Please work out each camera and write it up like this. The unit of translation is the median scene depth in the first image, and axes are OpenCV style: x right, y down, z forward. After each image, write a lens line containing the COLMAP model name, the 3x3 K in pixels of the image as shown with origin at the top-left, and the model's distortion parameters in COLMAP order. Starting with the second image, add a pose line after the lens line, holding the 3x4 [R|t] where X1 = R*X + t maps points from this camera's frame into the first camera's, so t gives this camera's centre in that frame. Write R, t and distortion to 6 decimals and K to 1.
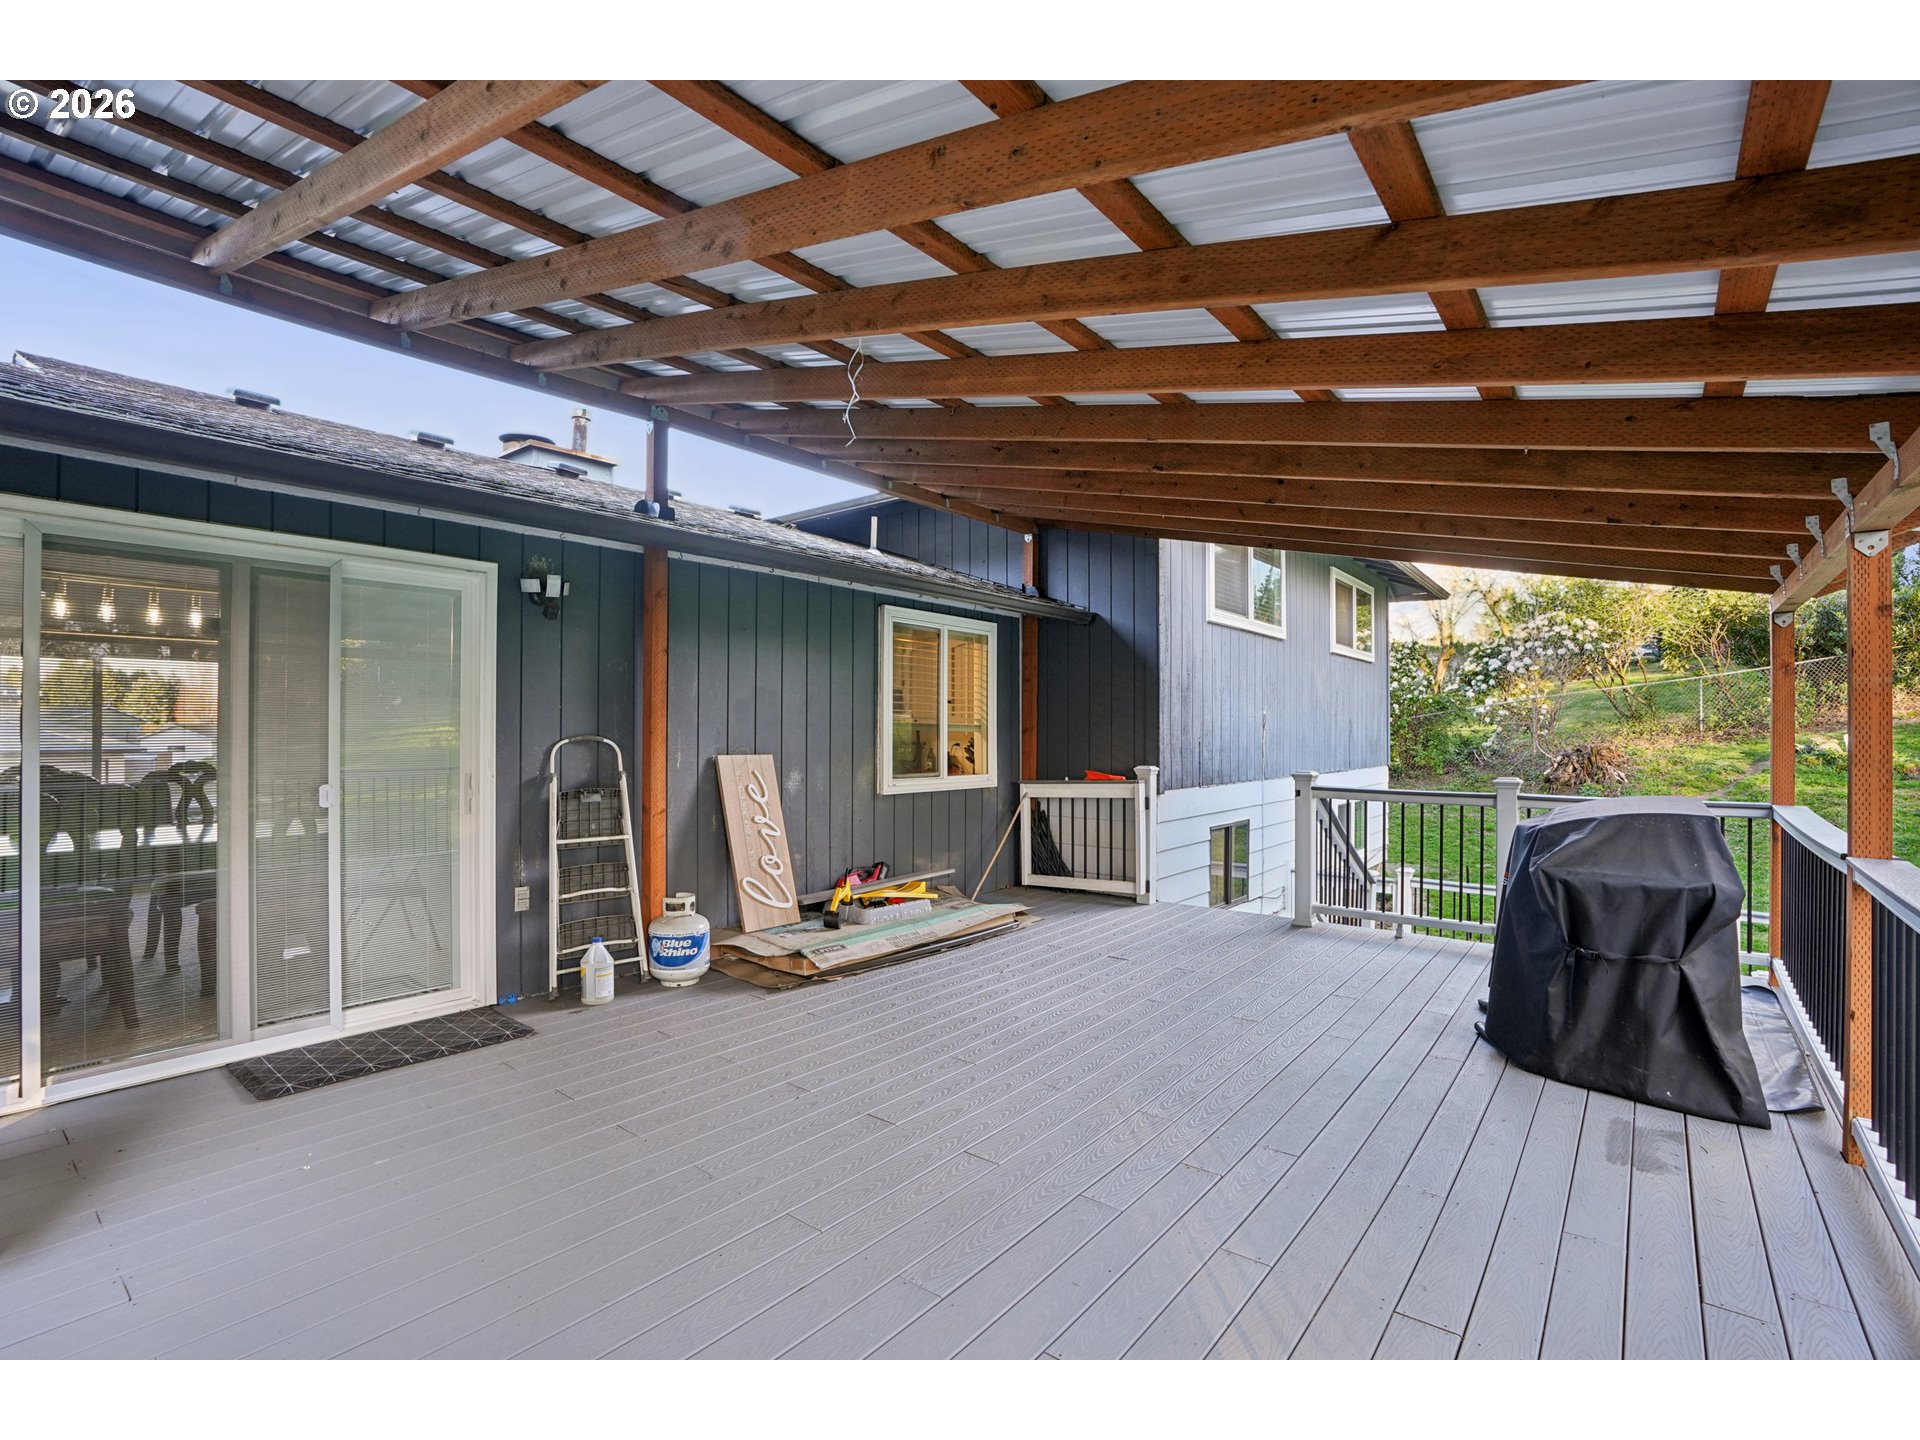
lens RADIAL K [[868.3, 0, 963.0], [0, 868.3, 721.0], [0, 0, 1]] dist [-0.027494, 0.000834]
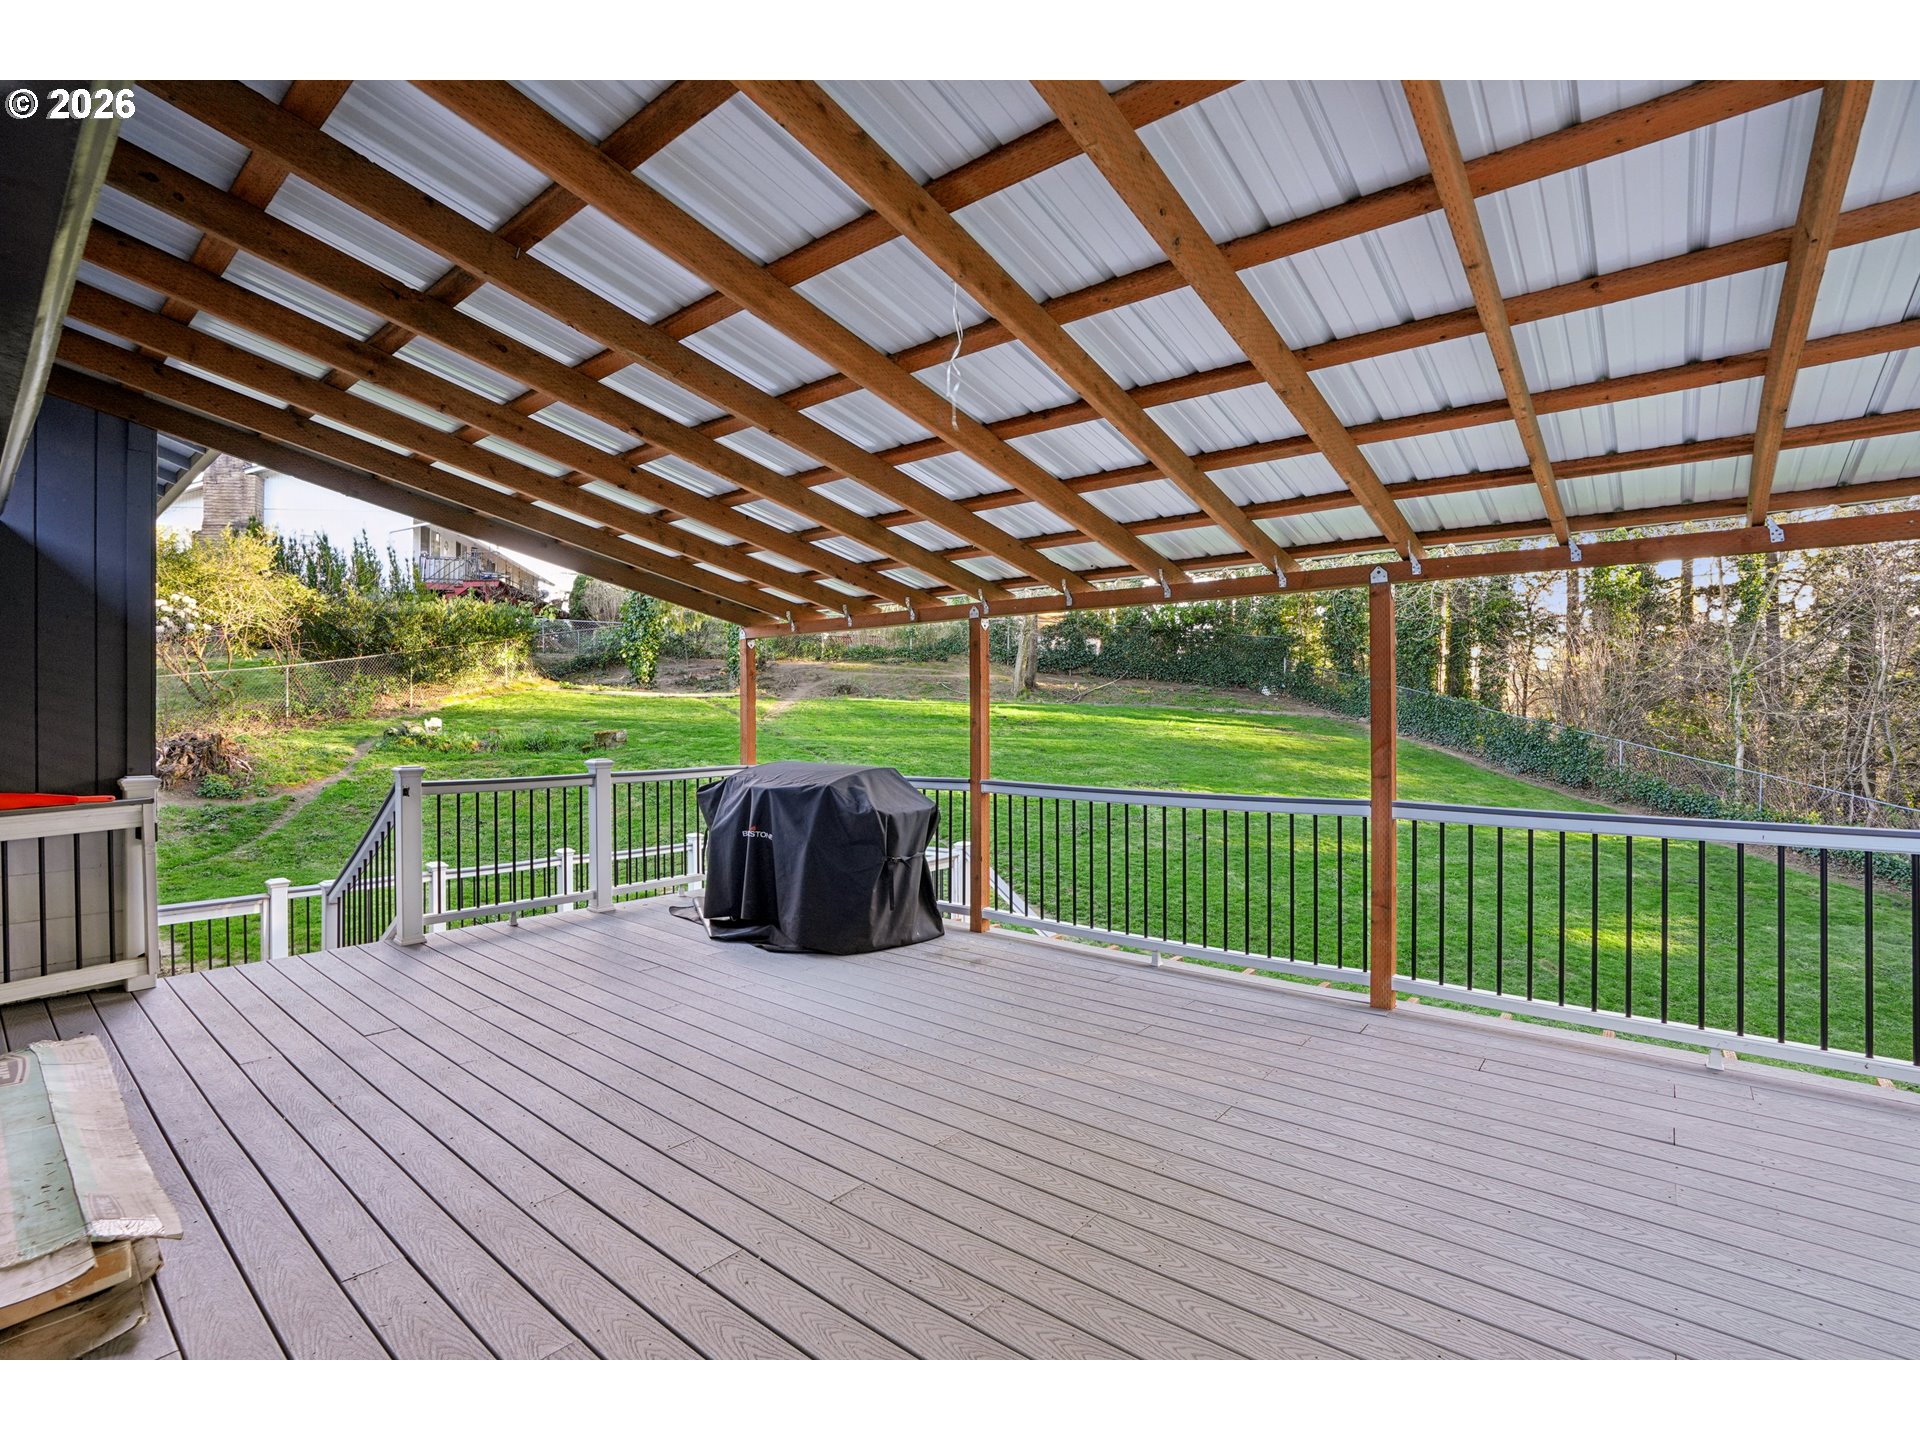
lens RADIAL K [[868.3, 0, 963.1], [0, 868.3, 713.1], [0, 0, 1]] dist [-0.027494, 0.000834]
pose [[0.071276, -0.001816, 0.997455, -0.131774], [-0.004668, 0.999987, 0.002154, 0.000053], [-0.997446, -0.004810, 0.071267, 0.118204]]
